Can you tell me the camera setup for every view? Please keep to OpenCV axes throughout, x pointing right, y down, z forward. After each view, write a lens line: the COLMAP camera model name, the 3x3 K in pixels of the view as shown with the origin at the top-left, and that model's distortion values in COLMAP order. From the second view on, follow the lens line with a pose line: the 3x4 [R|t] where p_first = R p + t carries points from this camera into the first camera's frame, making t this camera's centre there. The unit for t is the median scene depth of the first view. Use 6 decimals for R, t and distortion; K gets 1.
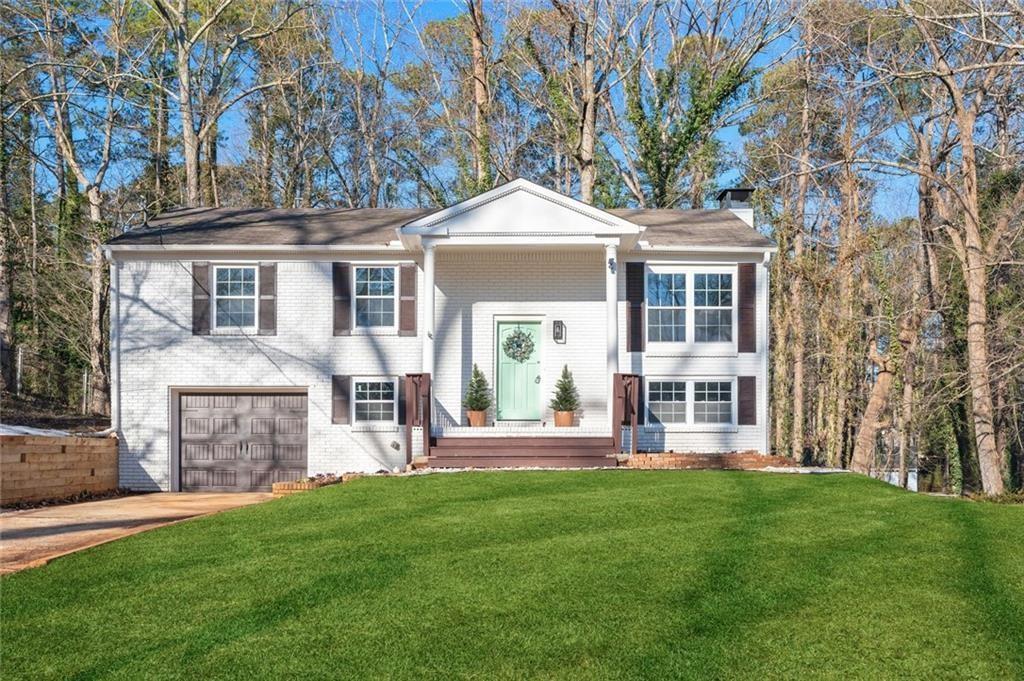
lens RADIAL K [[1220.8, 0, 512.0], [0, 1220.8, 341.8], [0, 0, 1]] dist [-0.025249, 0.000130]
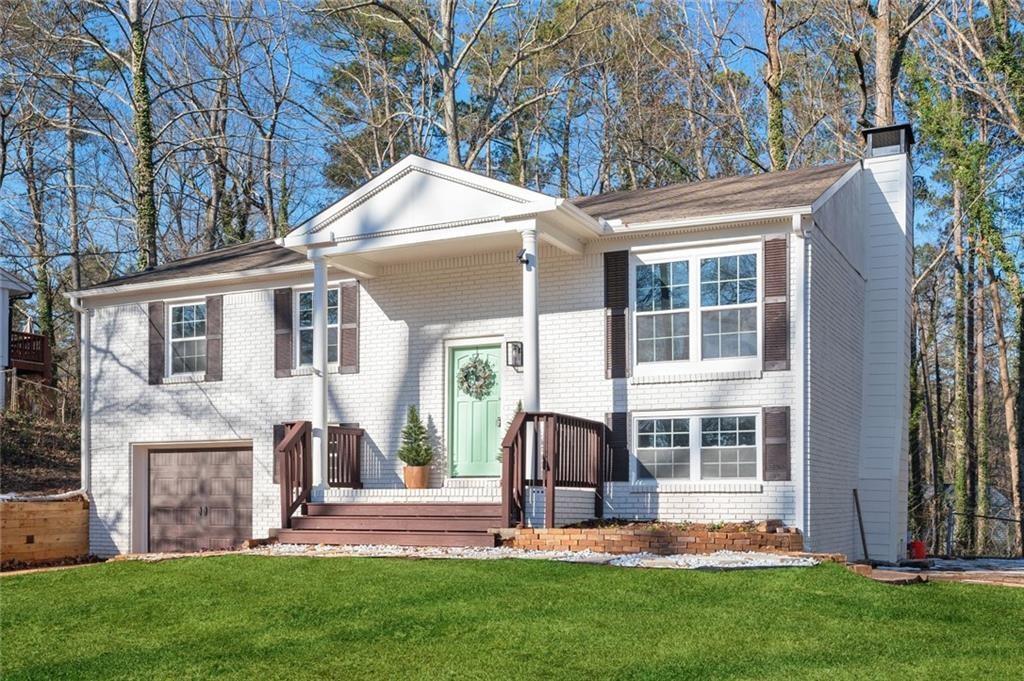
lens RADIAL K [[1220.8, 0, 512.0], [0, 1220.8, 341.8], [0, 0, 1]] dist [-0.025249, 0.000130]
pose [[0.852553, -0.065833, -0.518478, 0.414354], [0.050014, 0.997759, -0.044448, 0.015574], [0.520242, 0.011963, 0.853935, 0.366590]]
